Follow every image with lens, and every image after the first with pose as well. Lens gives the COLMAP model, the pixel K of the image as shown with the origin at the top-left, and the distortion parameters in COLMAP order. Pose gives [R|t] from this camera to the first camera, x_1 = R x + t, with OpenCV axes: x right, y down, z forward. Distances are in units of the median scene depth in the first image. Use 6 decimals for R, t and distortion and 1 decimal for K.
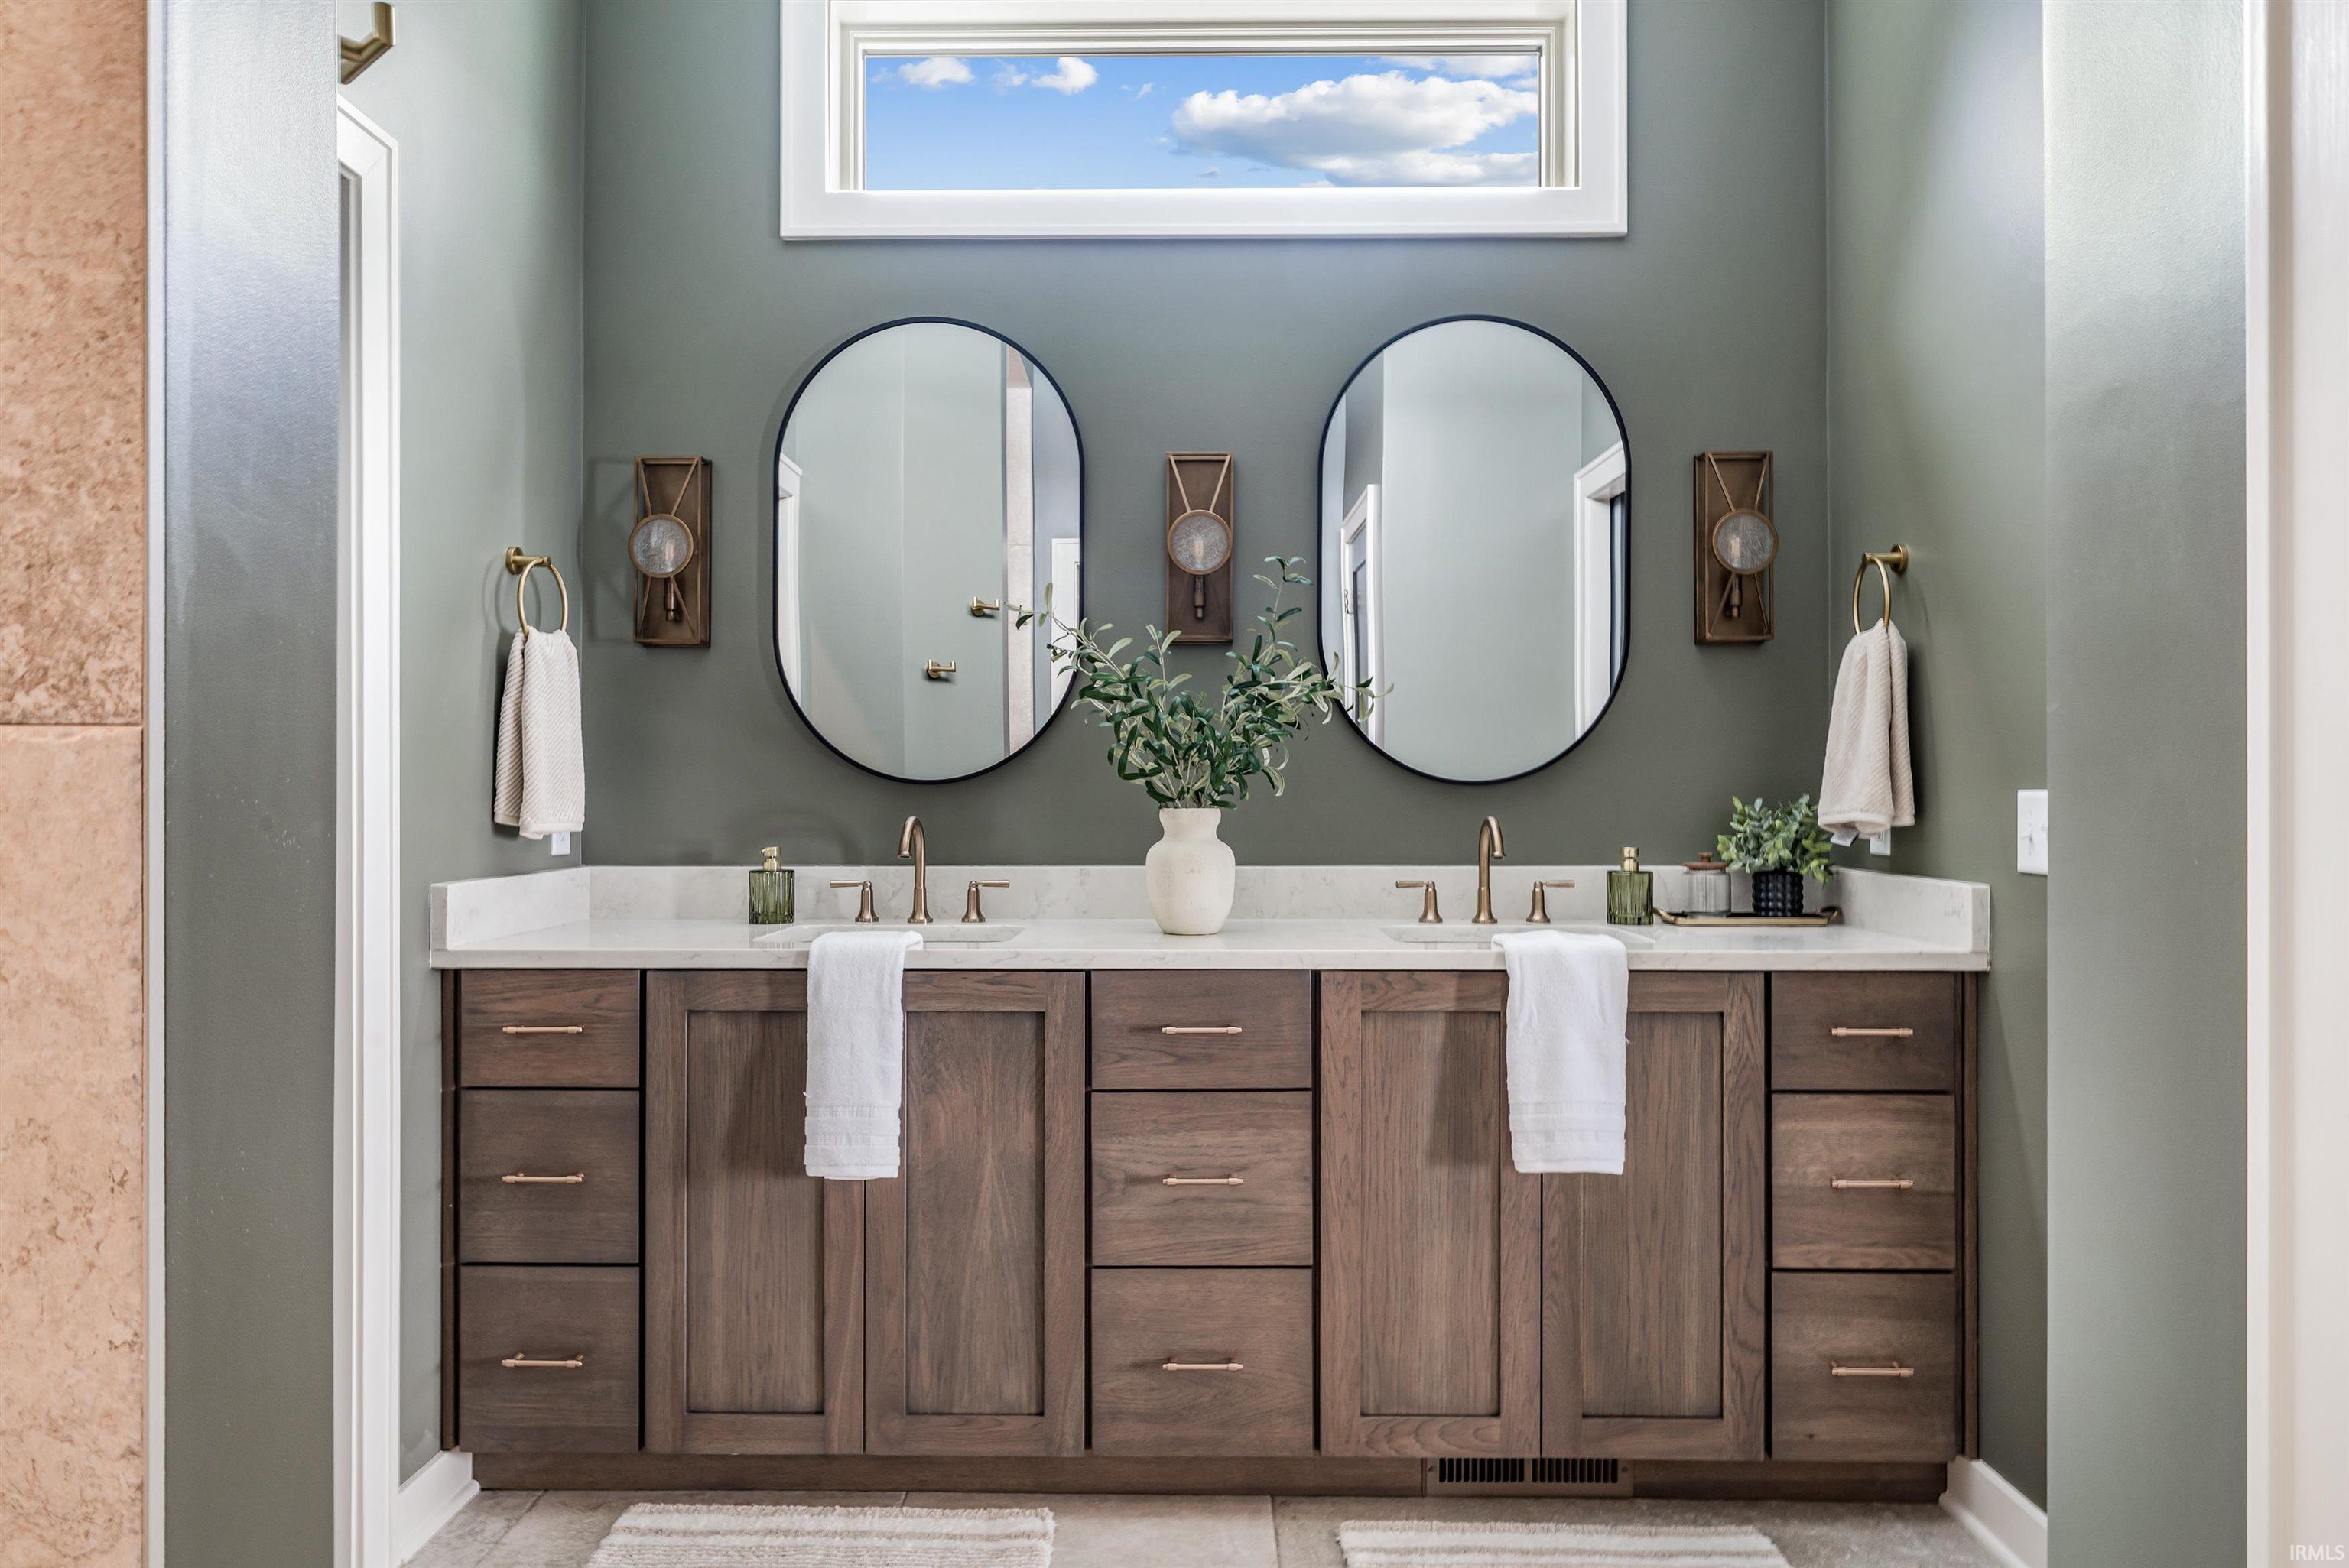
lens RADIAL K [[1510.2, 0, 1171.8], [0, 1510.2, 786.6], [0, 0, 1]] dist [-0.006508, 0.006523]
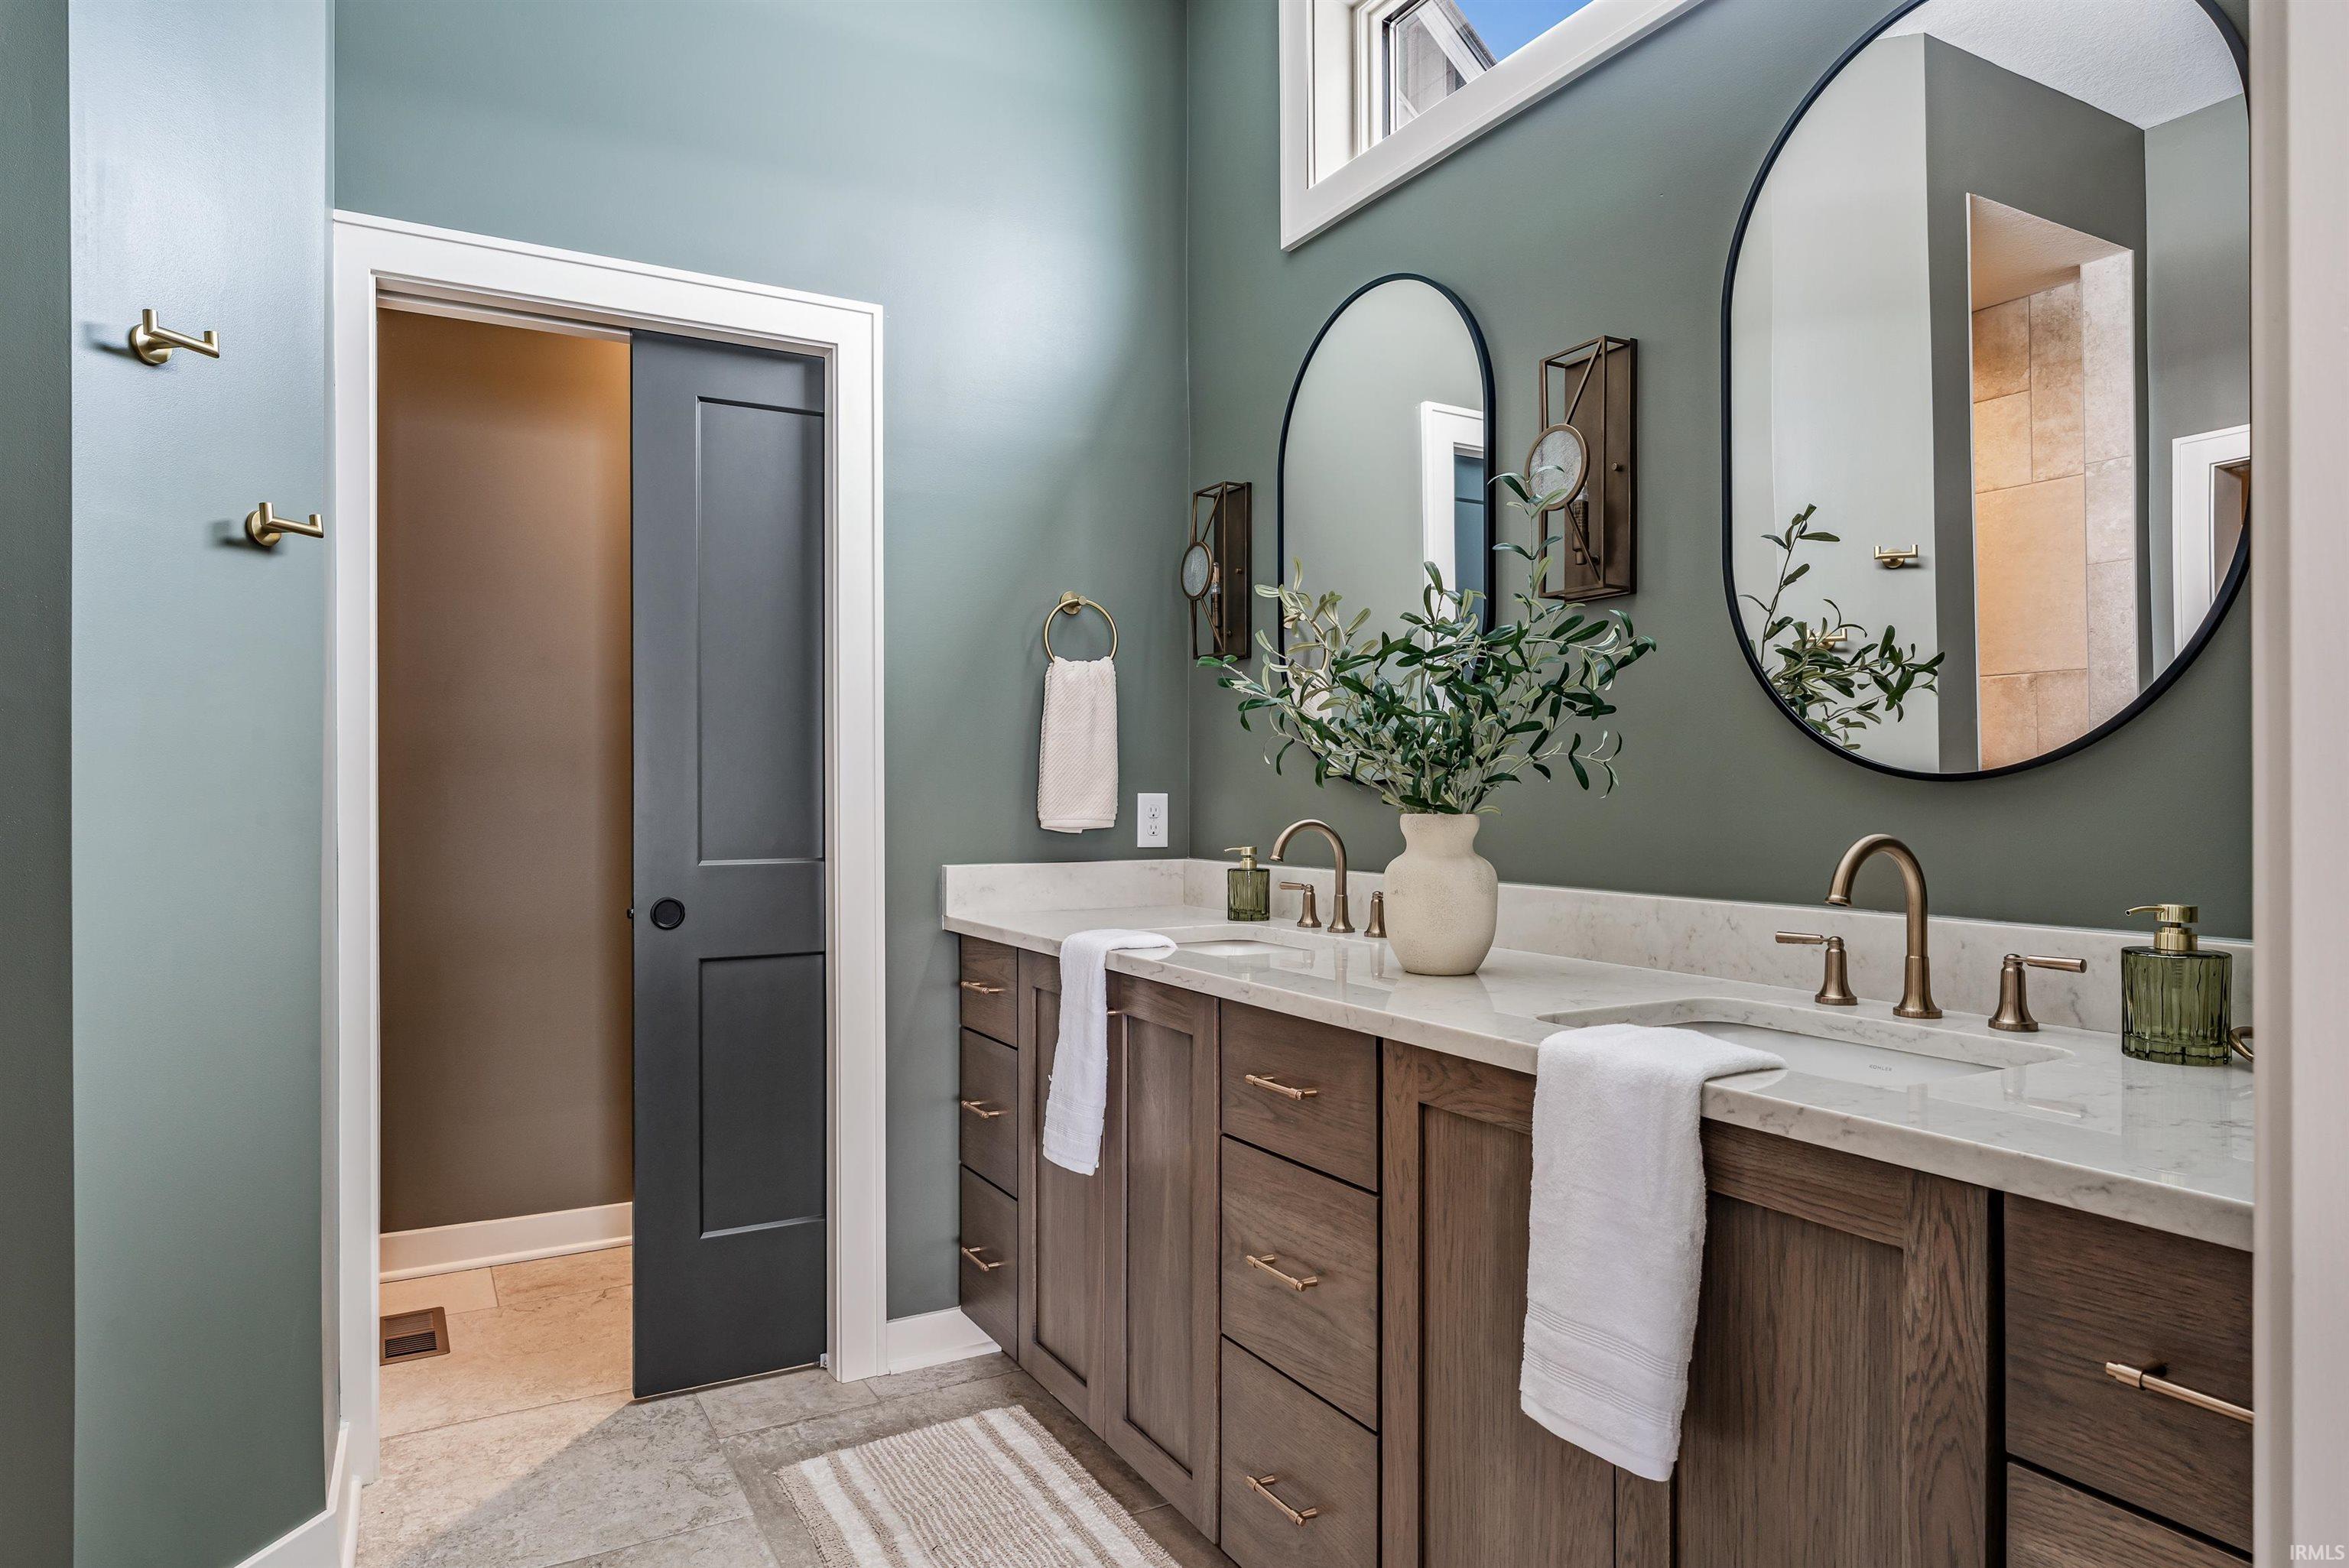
lens RADIAL K [[1403.3, 0, 1176.1], [0, 1403.3, 787.0], [0, 0, 1]] dist [0.006999, 0.001644]
pose [[0.481458, -0.004676, -0.876456, 0.650072], [0.010069, 0.999949, 0.000196, -0.001638], [0.876411, -0.008919, 0.481481, 0.578852]]
